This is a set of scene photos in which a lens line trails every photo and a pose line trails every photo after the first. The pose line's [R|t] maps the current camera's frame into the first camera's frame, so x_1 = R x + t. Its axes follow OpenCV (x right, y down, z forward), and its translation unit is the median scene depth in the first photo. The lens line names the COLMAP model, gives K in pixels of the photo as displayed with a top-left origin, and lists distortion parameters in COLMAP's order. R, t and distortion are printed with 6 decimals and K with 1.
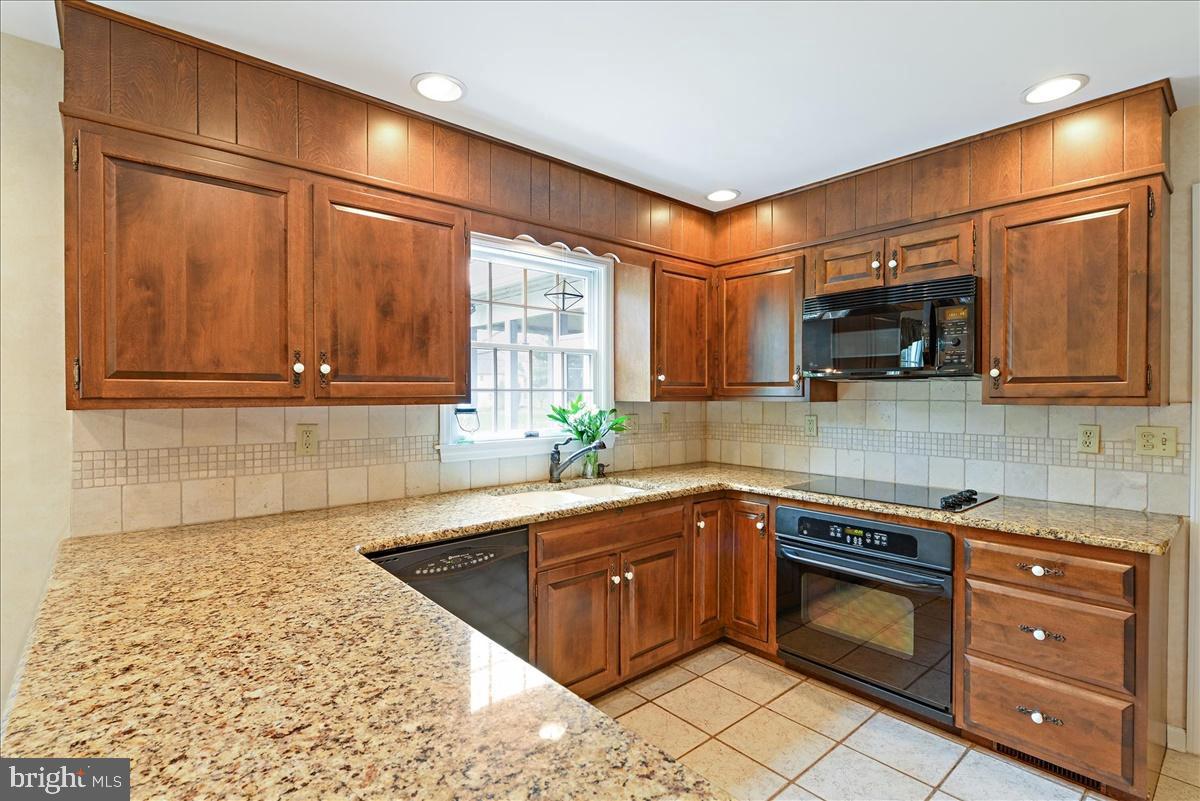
lens RADIAL K [[570.9, 0, 602.8], [0, 570.9, 397.5], [0, 0, 1]] dist [-0.006051, -0.001354]
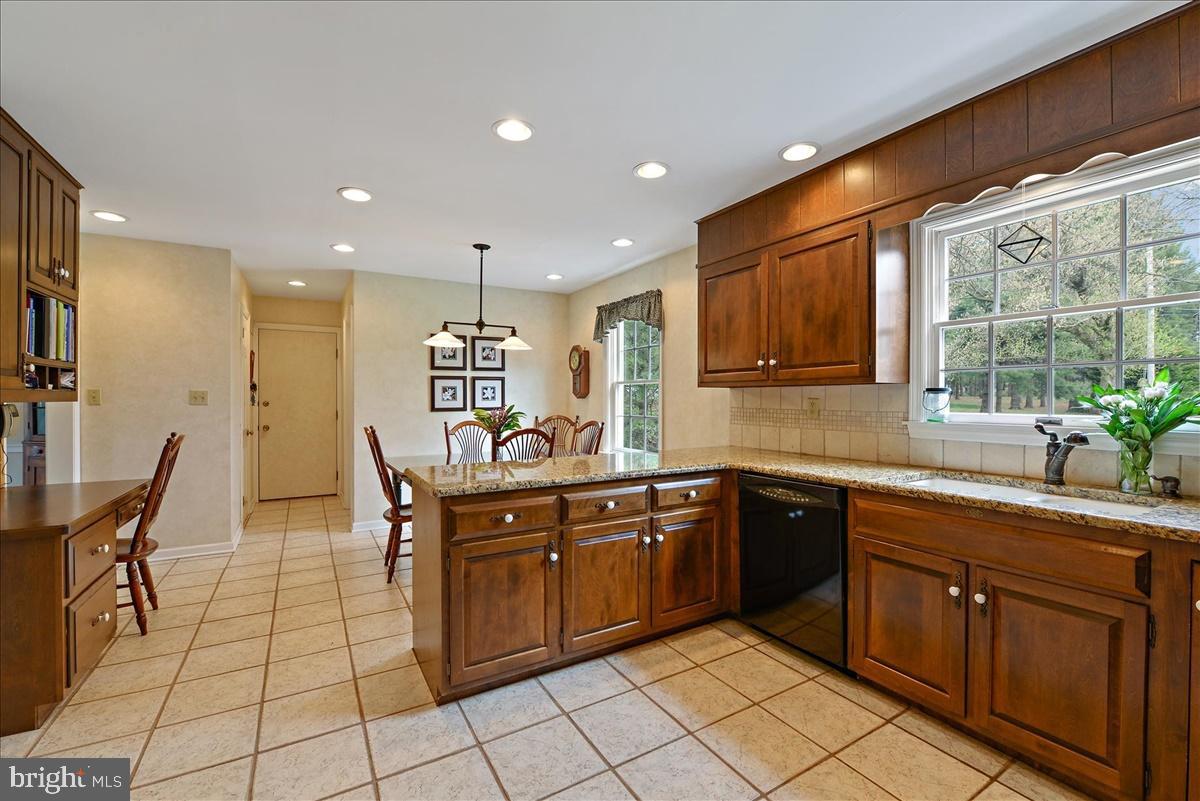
lens RADIAL K [[502.3, 0, 602.8], [0, 502.3, 402.1], [0, 0, 1]] dist [-0.005148, 0.000083]
pose [[-0.177382, 0.009657, -0.984095, 0.917663], [-0.006064, 0.999922, 0.010906, 0.046267], [0.984123, 0.007902, -0.177310, 0.697022]]
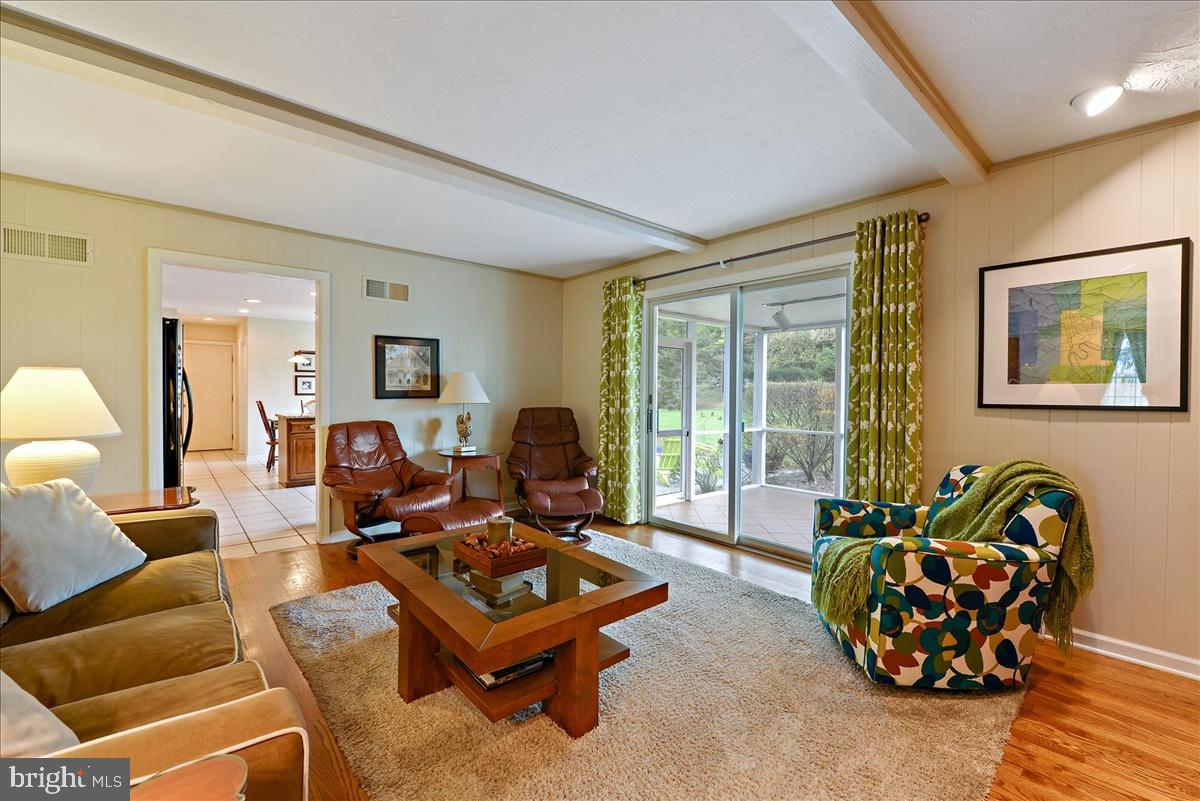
lens RADIAL K [[502.3, 0, 608.3], [0, 502.3, 400.5], [0, 0, 1]] dist [-0.005148, 0.000083]
pose [[0.009751, 0.015120, -0.999838, 2.952003], [-0.017860, 0.999729, 0.014944, 0.055562], [0.999793, 0.017711, 0.010018, 2.053969]]
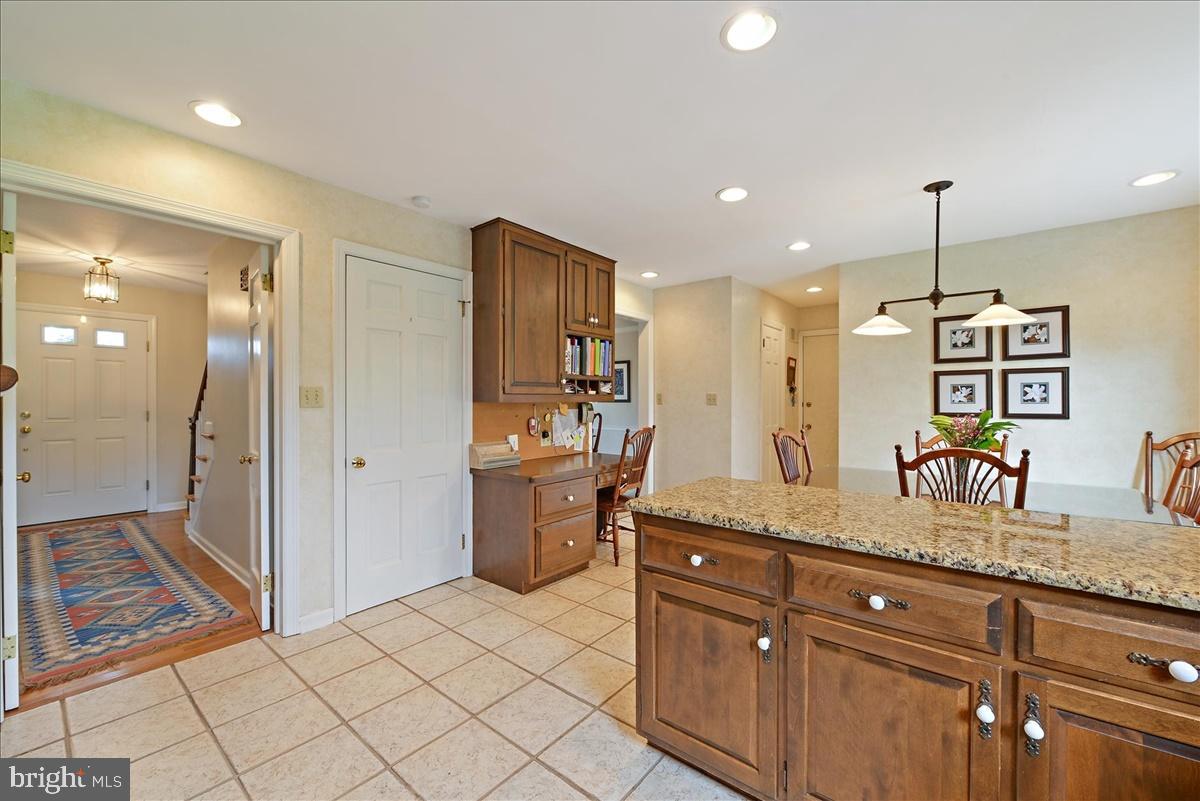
lens RADIAL K [[479.5, 0, 603.8], [0, 479.5, 401.0], [0, 0, 1]] dist [-0.008671, 0.000463]
pose [[-0.985122, 0.001859, -0.171849, 0.267828], [0.000022, 0.999943, 0.010687, 0.043759], [0.171859, 0.010524, -0.985065, 0.998972]]
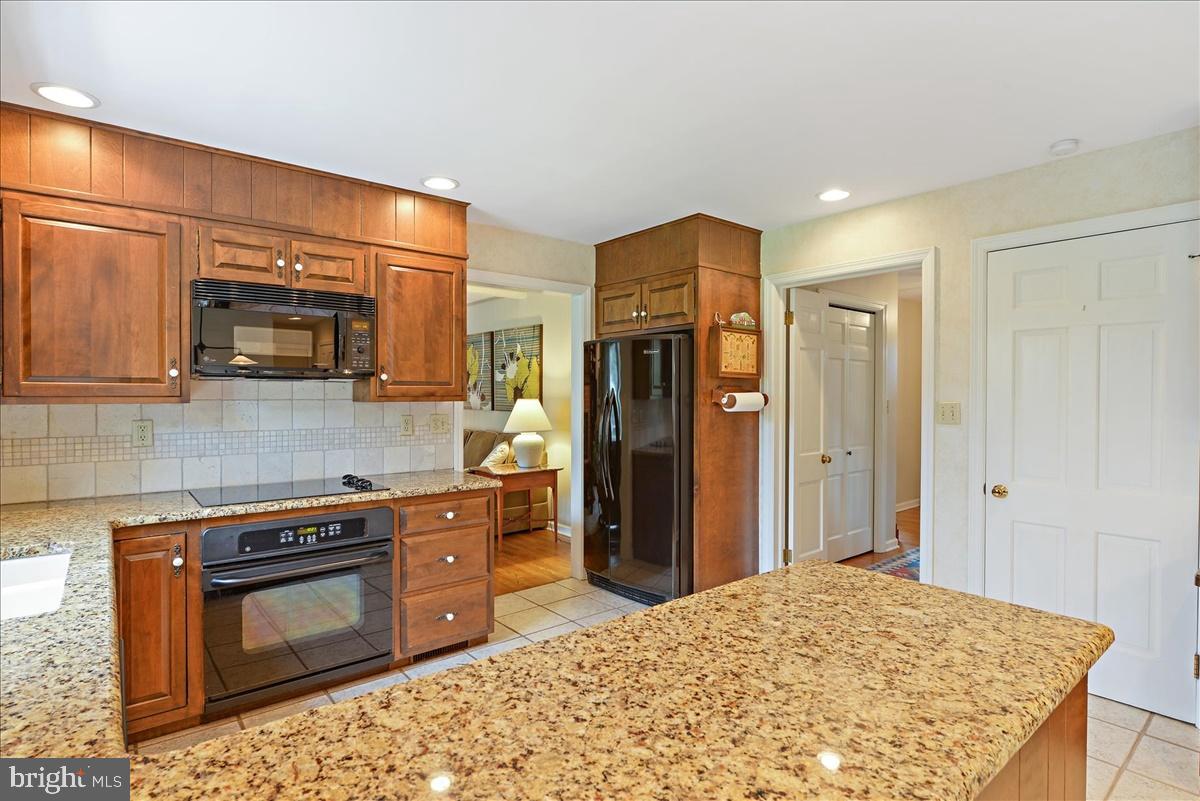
lens RADIAL K [[606.9, 0, 601.3], [0, 606.9, 397.0], [0, 0, 1]] dist [-0.005258, -0.000998]
pose [[0.023786, -0.005062, 0.999704, -0.688433], [0.004568, 0.999977, 0.004955, -0.003146], [-0.999707, 0.004449, 0.023808, 0.511998]]
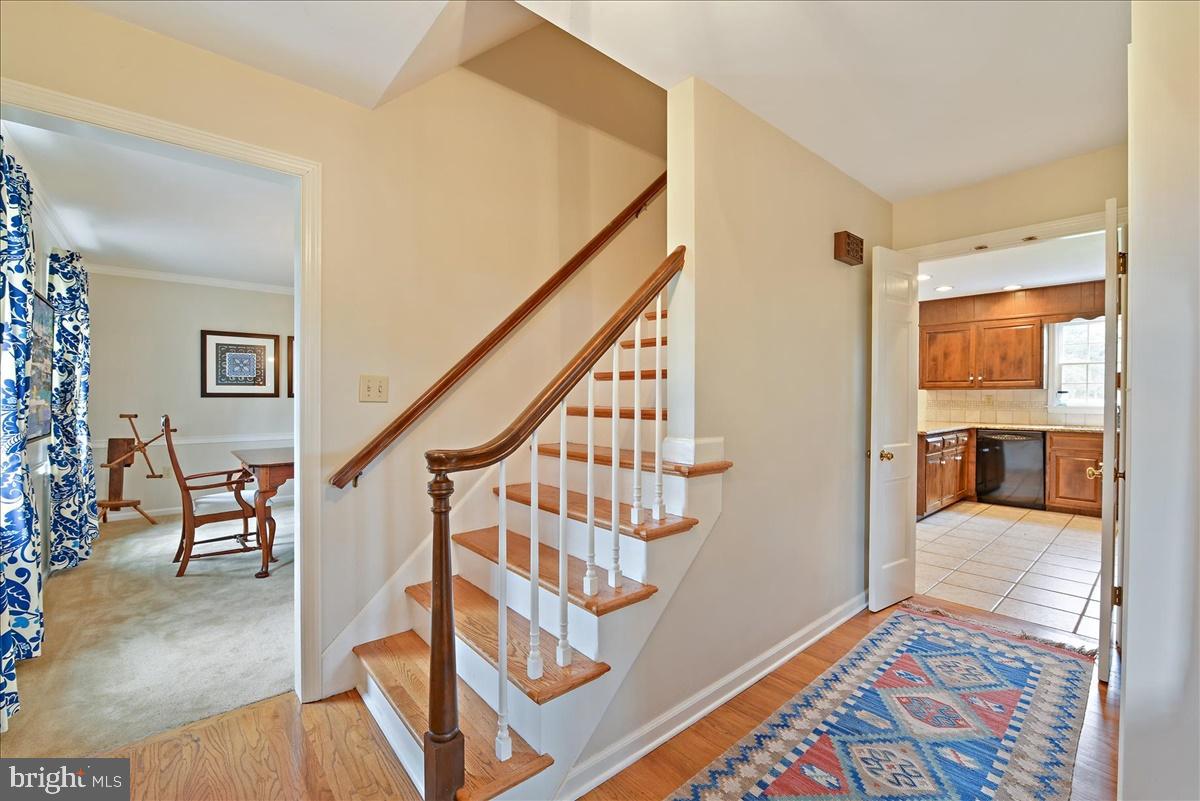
lens RADIAL K [[502.3, 0, 609.2], [0, 502.3, 399.7], [0, 0, 1]] dist [-0.005148, 0.000083]
pose [[0.008508, 0.010399, -0.999910, 2.254142], [-0.010418, 0.999893, 0.010311, 0.063620], [0.999910, 0.010330, 0.008615, -1.128660]]
